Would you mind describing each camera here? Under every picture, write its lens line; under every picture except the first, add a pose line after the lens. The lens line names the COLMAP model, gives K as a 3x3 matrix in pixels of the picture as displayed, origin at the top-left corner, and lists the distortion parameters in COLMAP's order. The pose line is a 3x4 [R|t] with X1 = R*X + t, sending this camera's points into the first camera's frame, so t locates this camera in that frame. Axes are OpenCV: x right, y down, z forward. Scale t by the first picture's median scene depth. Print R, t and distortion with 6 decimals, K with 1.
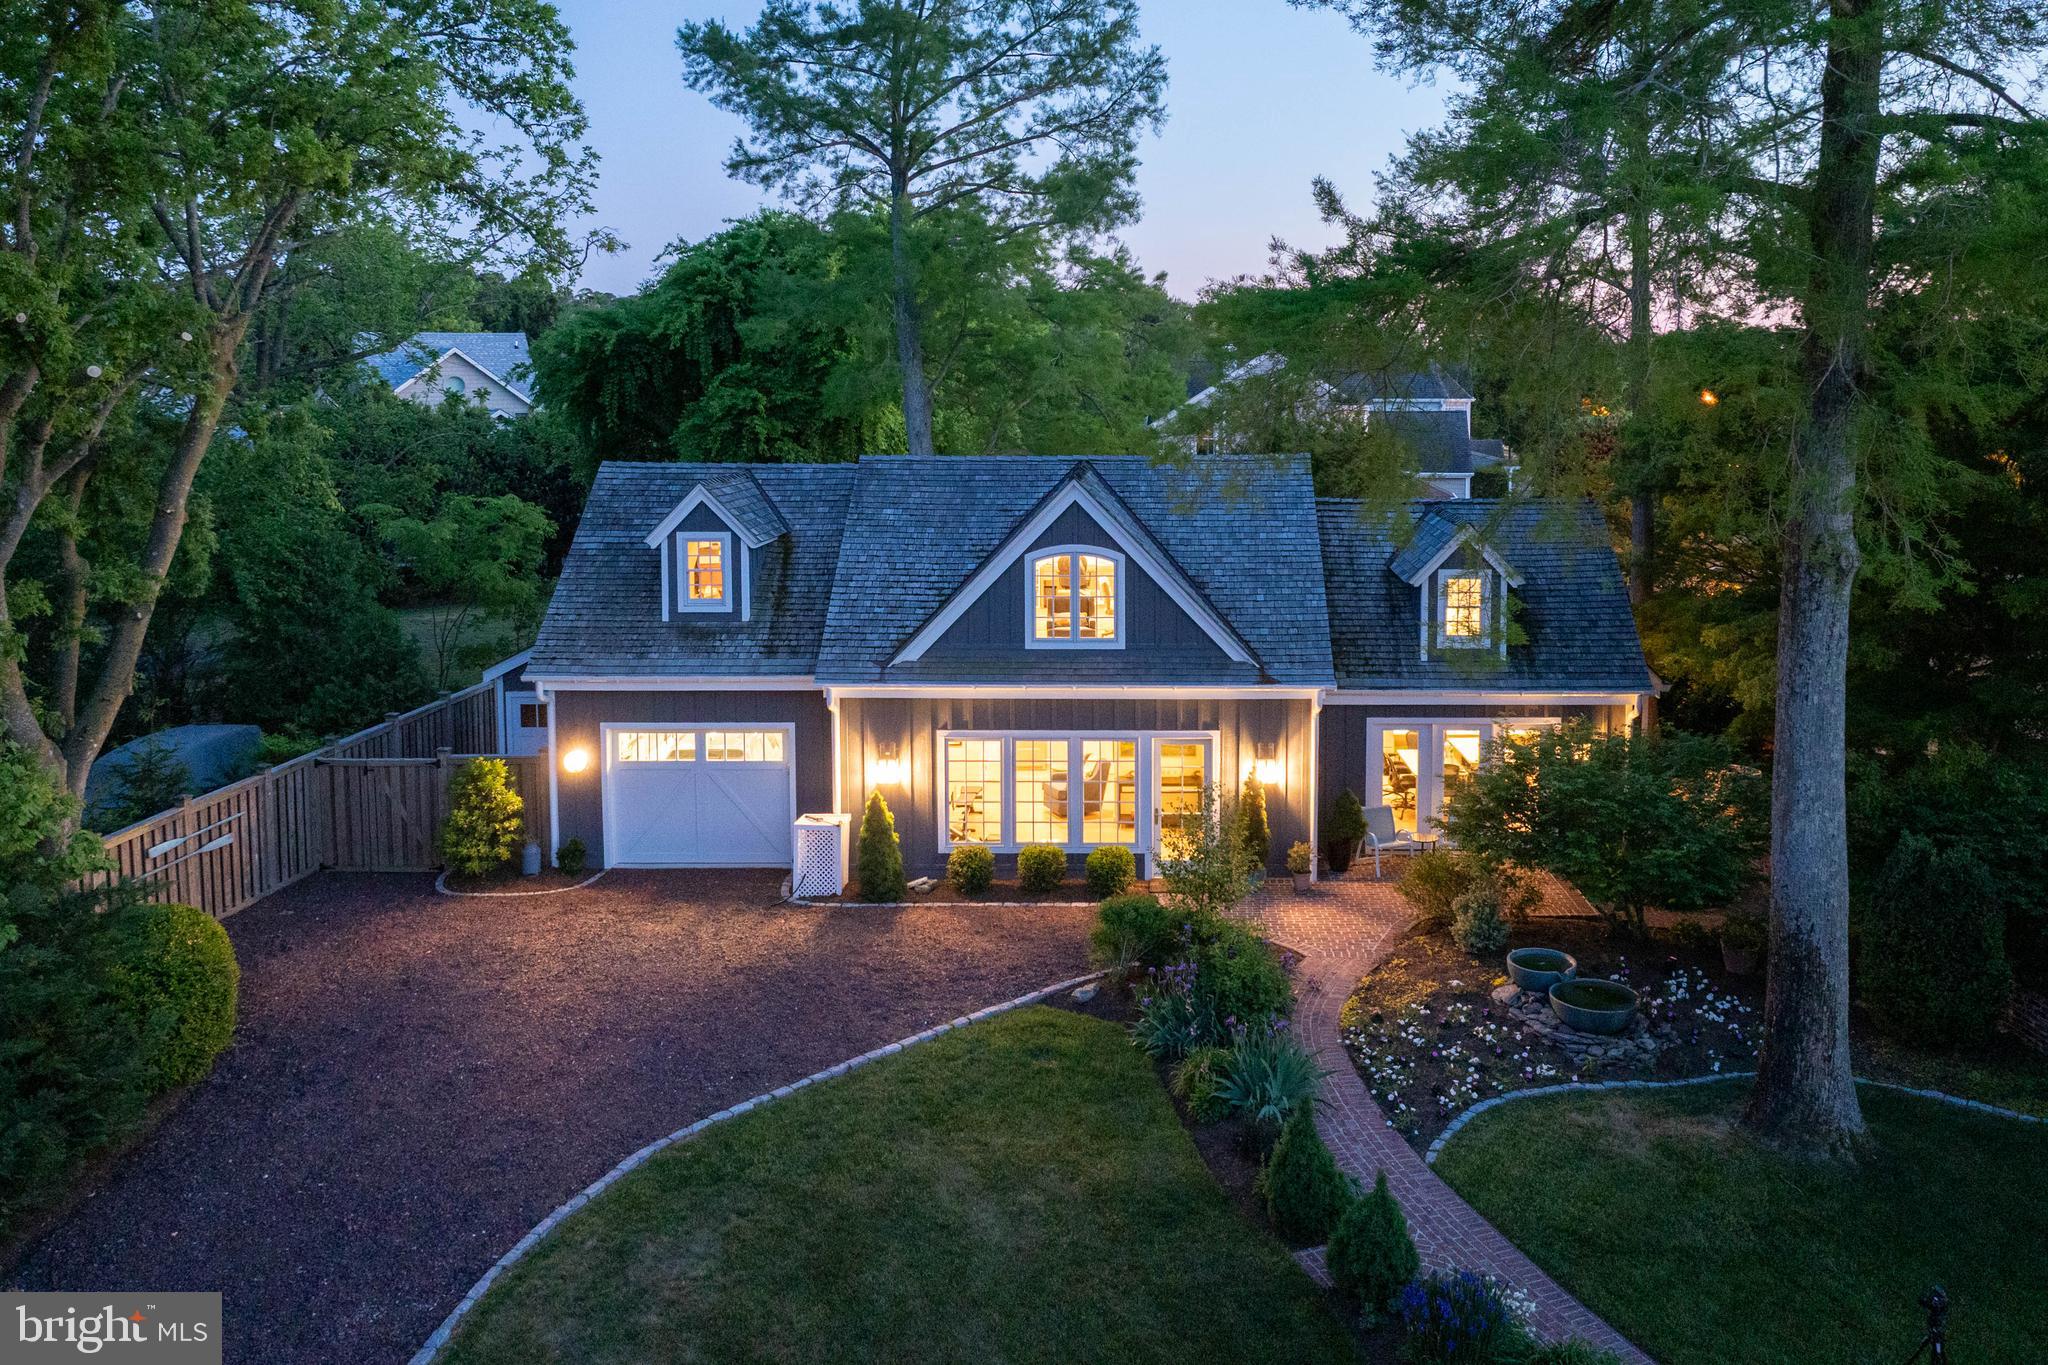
lens RADIAL K [[1512.5, 0, 1021.9], [0, 1512.5, 570.5], [0, 0, 1]] dist [-0.008087, -0.054108]
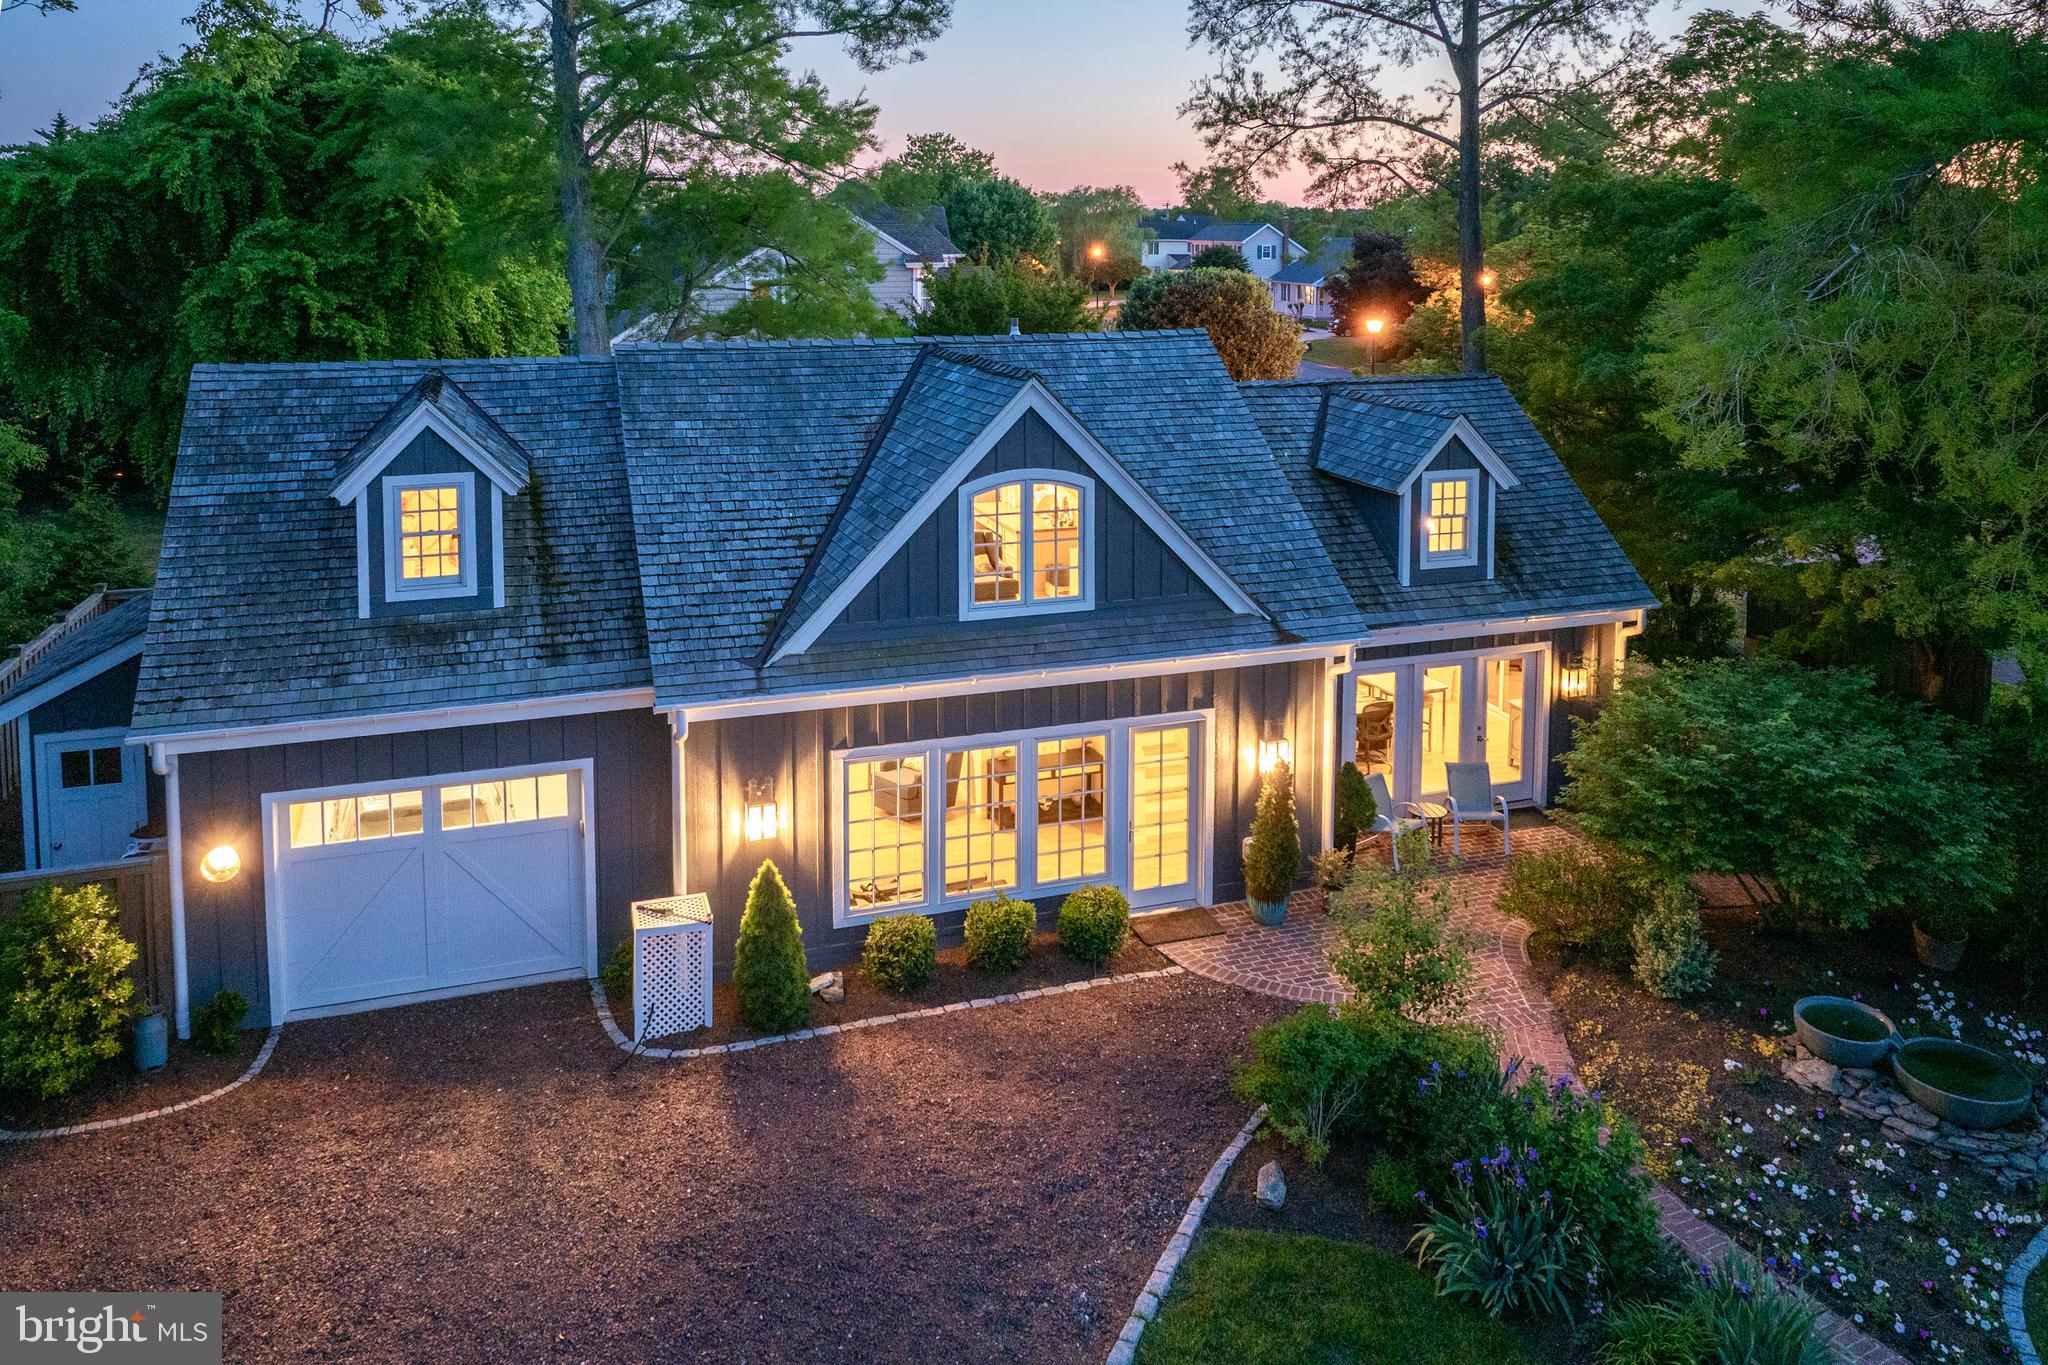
lens RADIAL K [[1515.4, 0, 1025.3], [0, 1515.4, 403.4], [0, 0, 1]] dist [-0.012479, -0.010253]
pose [[0.937155, -0.038747, 0.346754, -0.202832], [0.045287, 0.998916, -0.010774, -0.038509], [-0.345961, 0.025800, 0.937894, 0.327775]]
